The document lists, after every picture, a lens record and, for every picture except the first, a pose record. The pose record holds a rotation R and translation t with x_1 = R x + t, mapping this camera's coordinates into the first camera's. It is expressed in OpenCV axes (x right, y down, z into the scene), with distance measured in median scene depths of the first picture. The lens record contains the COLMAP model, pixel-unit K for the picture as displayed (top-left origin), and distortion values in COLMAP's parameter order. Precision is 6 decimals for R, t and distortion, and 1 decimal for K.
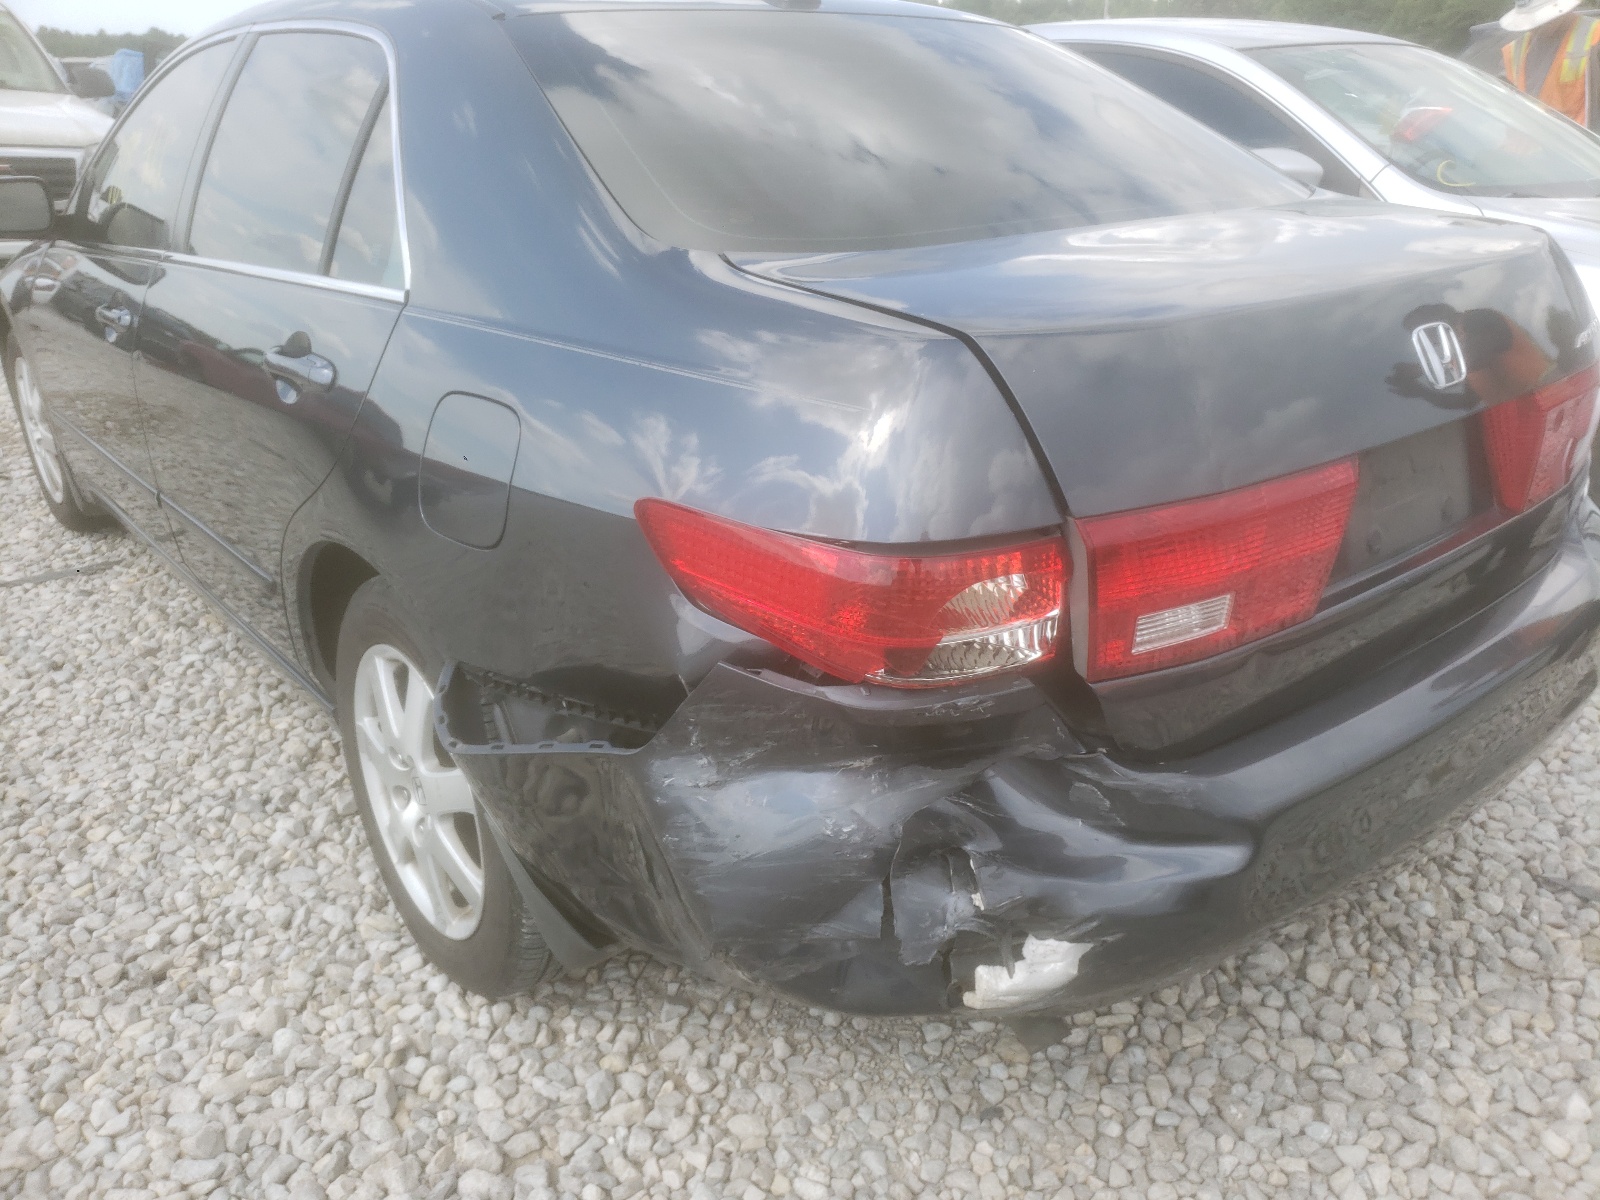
lens RADIAL K [[1281.4, 0, 800.0], [0, 1281.4, 600.0], [0, 0, 1]] dist [-0.027723, 0.080803]
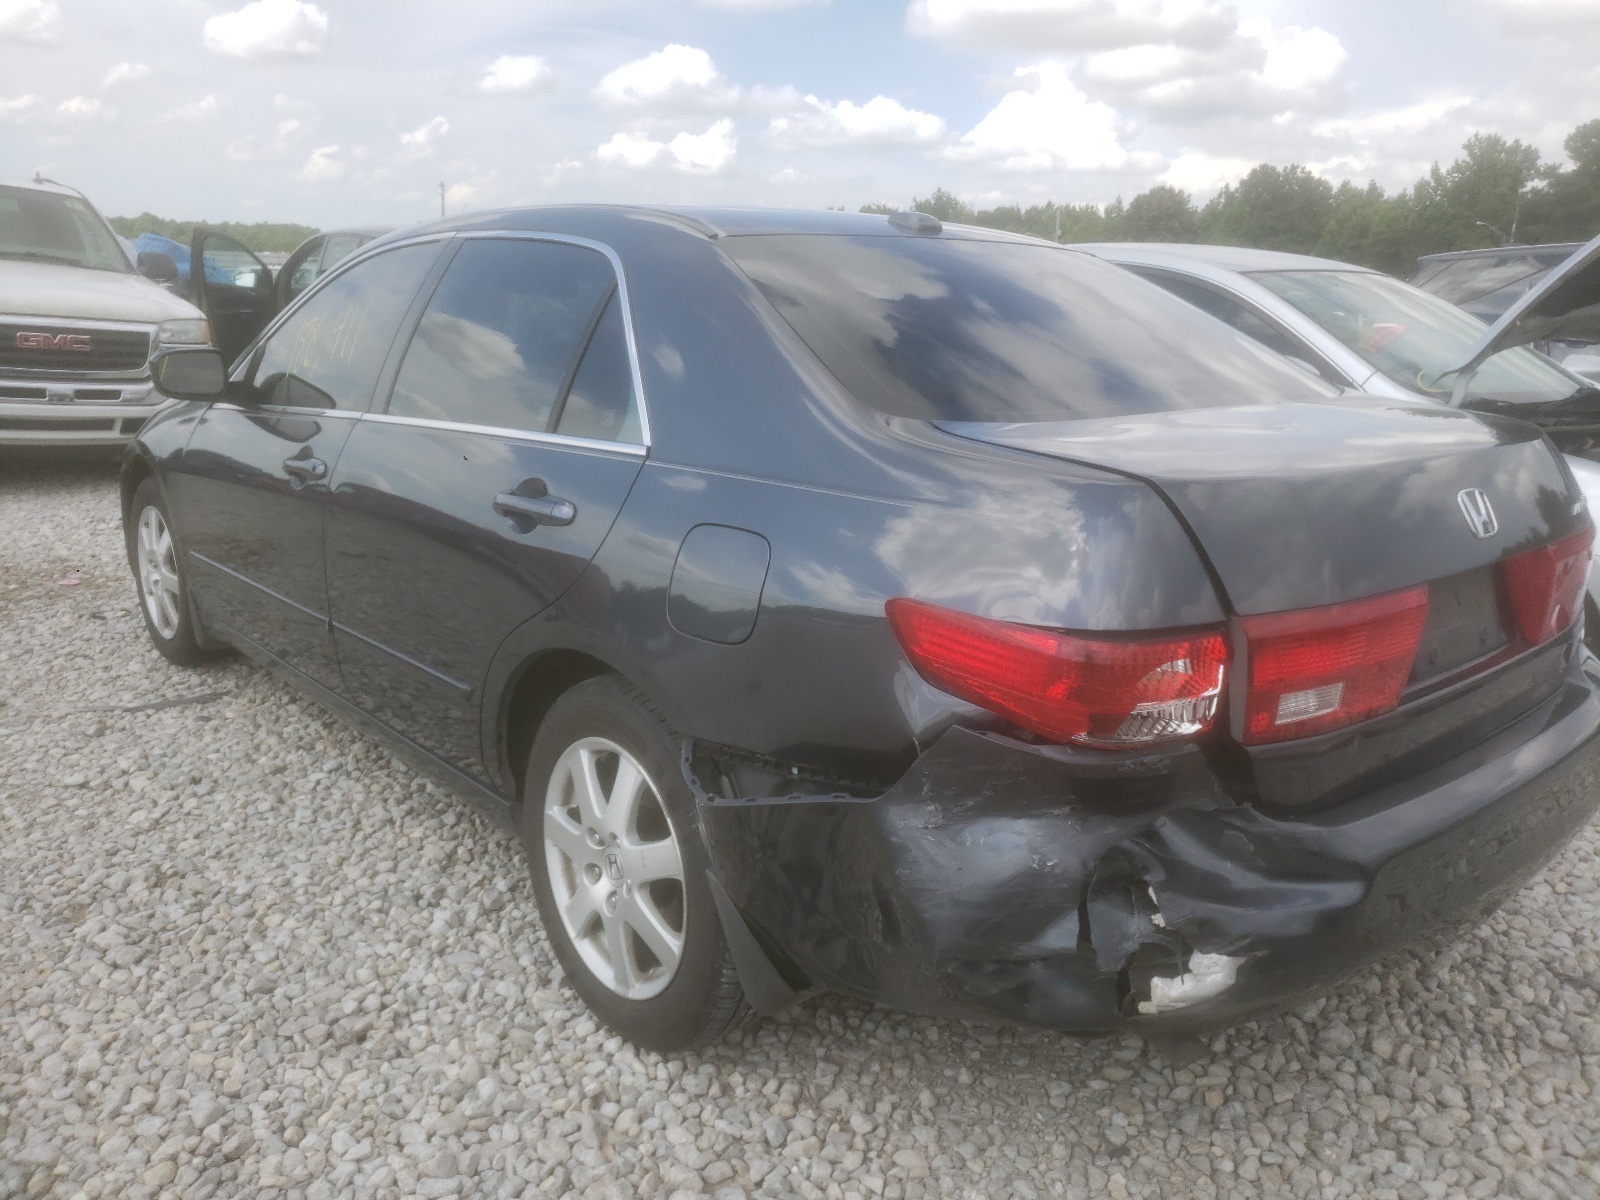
lens RADIAL K [[1281.4, 0, 800.0], [0, 1281.4, 600.0], [0, 0, 1]] dist [-0.027723, 0.080803]
pose [[0.999262, 0.023503, 0.030389, -0.164188], [-0.019021, 0.989945, -0.140171, 0.067005], [-0.033378, 0.139489, 0.989661, -0.179293]]
